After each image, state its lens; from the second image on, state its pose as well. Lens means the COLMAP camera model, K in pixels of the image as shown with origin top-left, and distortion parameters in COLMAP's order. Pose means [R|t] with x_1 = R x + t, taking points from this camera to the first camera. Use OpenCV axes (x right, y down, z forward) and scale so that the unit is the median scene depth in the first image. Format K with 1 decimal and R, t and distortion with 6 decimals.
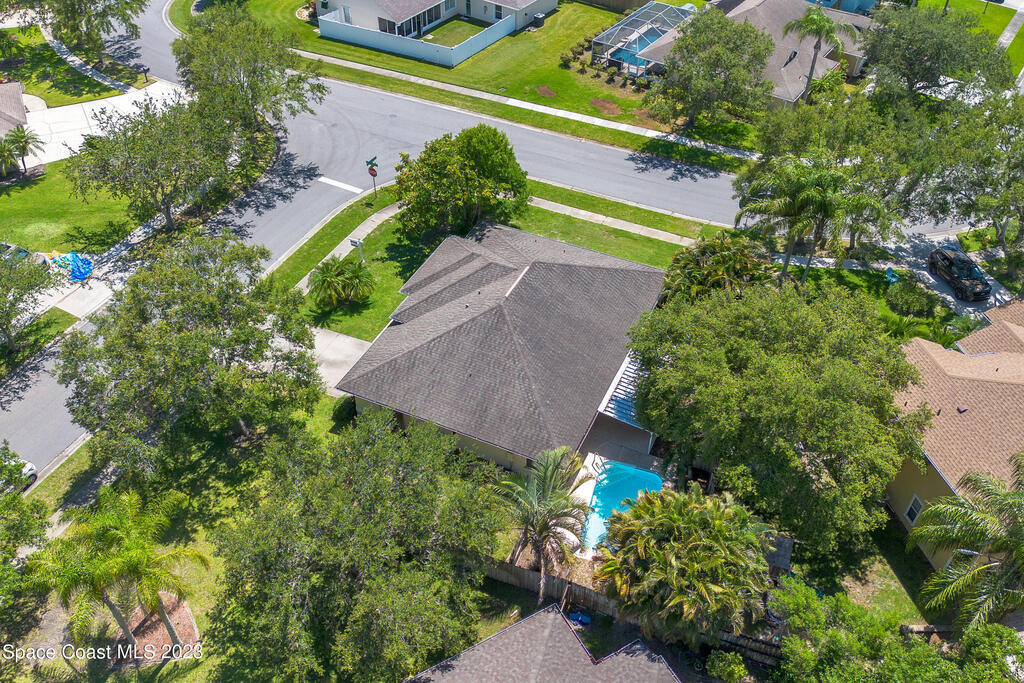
lens RADIAL K [[856.5, 0, 517.4], [0, 856.5, 344.8], [0, 0, 1]] dist [0.047224, -0.009499]
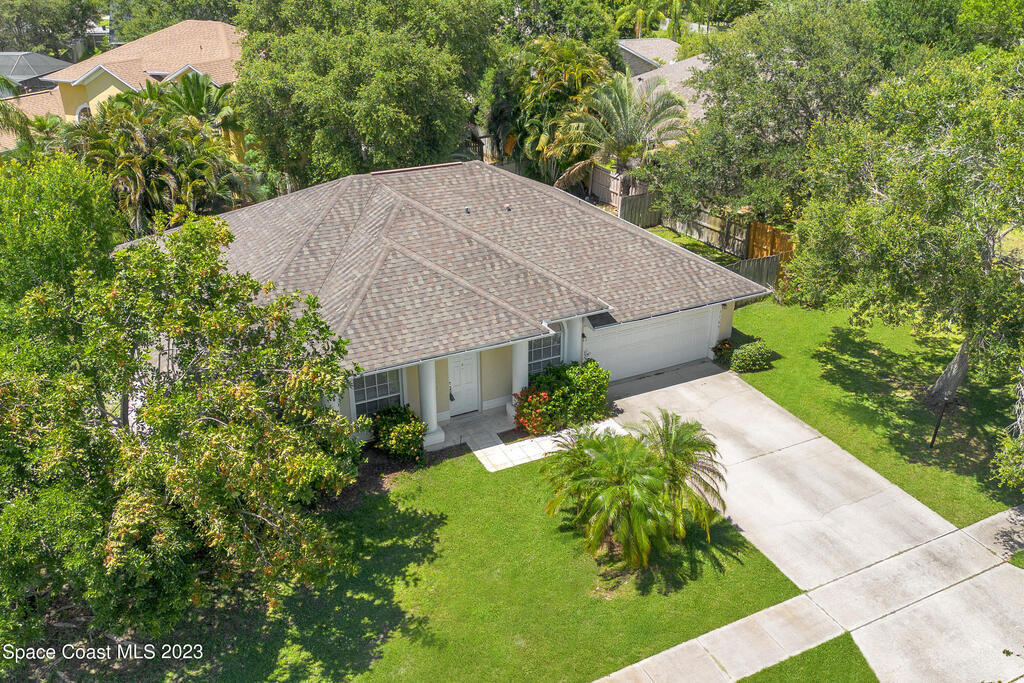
lens RADIAL K [[856.5, 0, 517.4], [0, 856.5, 344.8], [0, 0, 1]] dist [0.047224, -0.009499]
pose [[-0.791351, -0.270816, 0.548108, -0.267253], [0.407396, 0.434877, 0.803063, -0.303582], [-0.455842, 0.858802, -0.233811, 0.816189]]
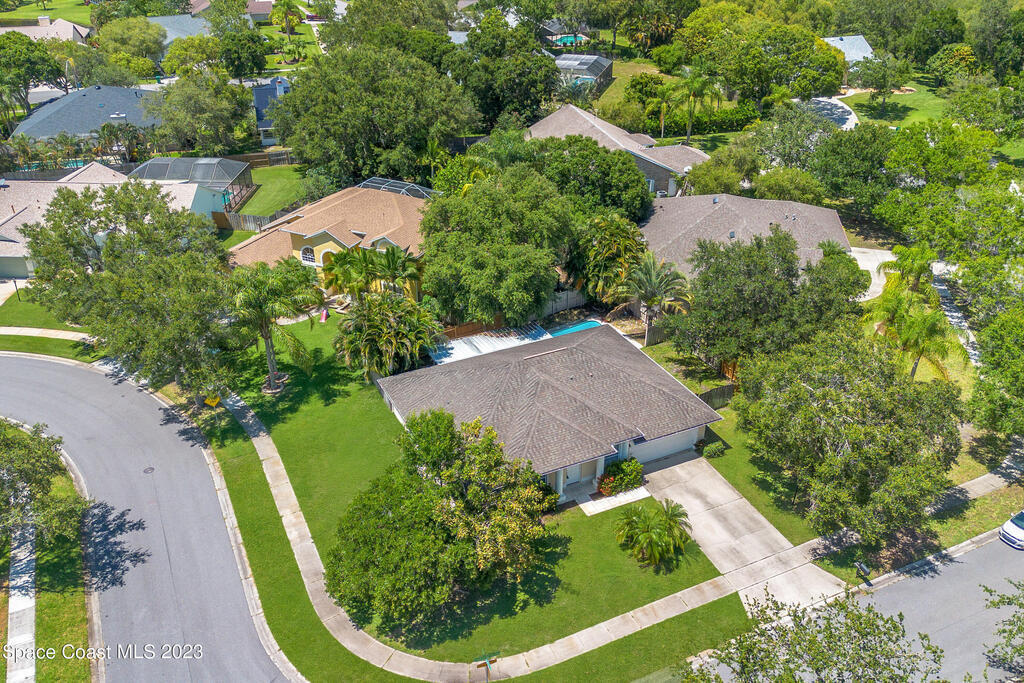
lens RADIAL K [[854.2, 0, 512.0], [0, 854.2, 341.5], [0, 0, 1]] dist [0.048986, -0.005473]
pose [[-0.774202, -0.318044, 0.547229, -0.385990], [0.425434, 0.378660, 0.821963, -0.681474], [-0.468634, 0.869175, -0.157852, 0.803257]]
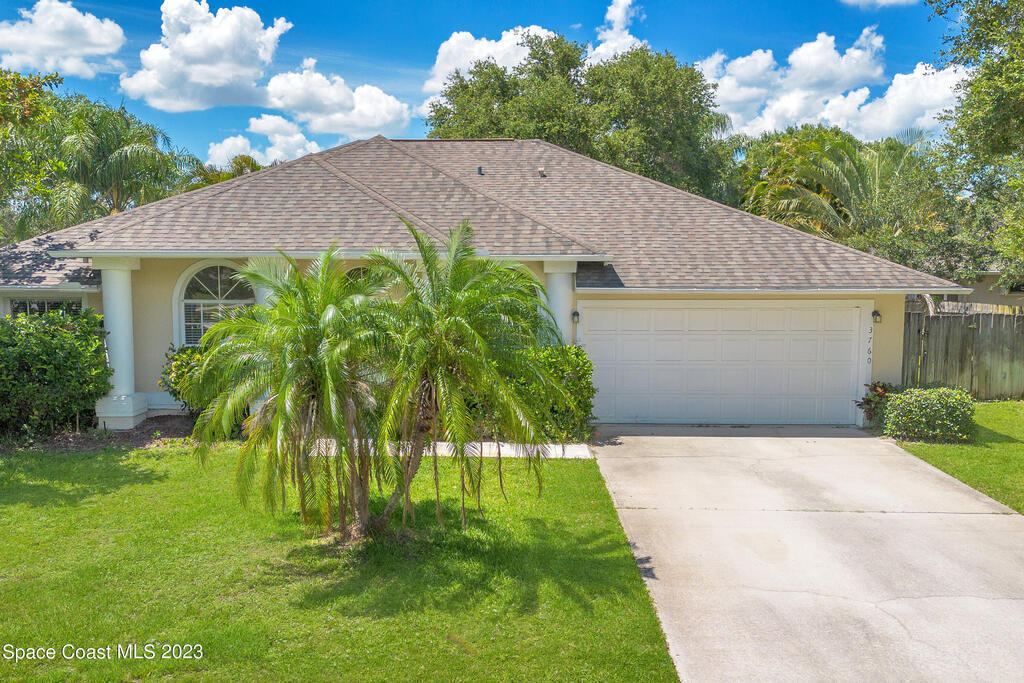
lens RADIAL K [[914.0, 0, 512.0], [0, 914.0, 341.5], [0, 0, 1]] dist [0.017134, 0.003122]
pose [[-0.416455, -0.066615, 0.906713, -0.291229], [0.609236, 0.719817, 0.332707, -0.095022], [-0.674831, 0.690960, -0.259187, 0.791992]]
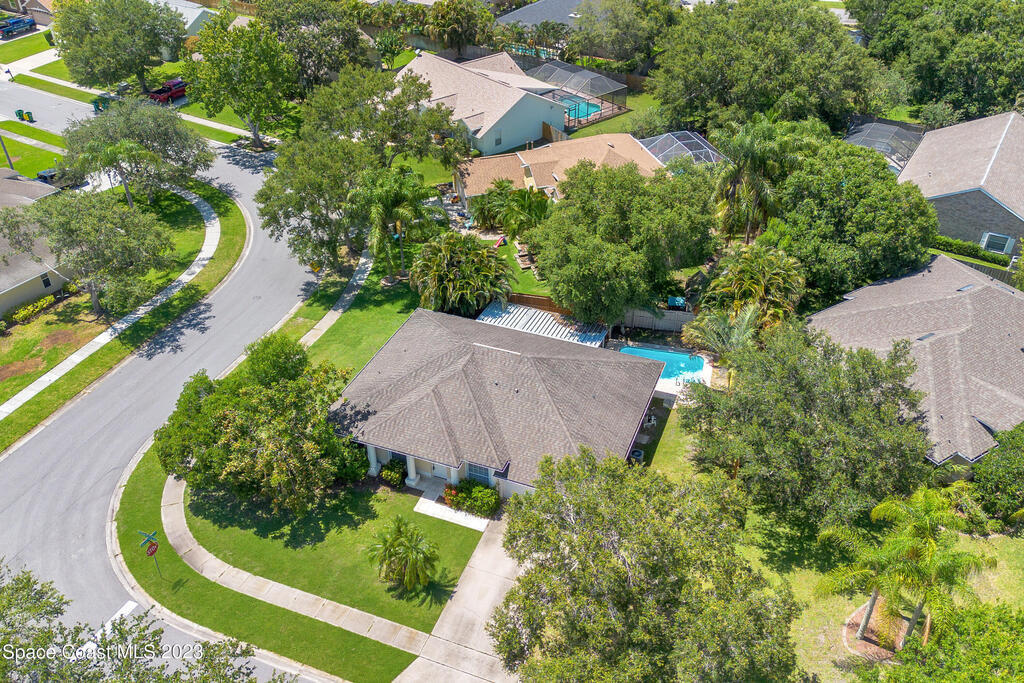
lens RADIAL K [[854.2, 0, 512.0], [0, 854.2, 341.5], [0, 0, 1]] dist [0.048986, -0.005473]
pose [[-0.057473, -0.583802, 0.809859, -0.576017], [0.679381, 0.571531, 0.460211, -0.373140], [-0.731532, 0.576653, 0.363776, 0.408319]]
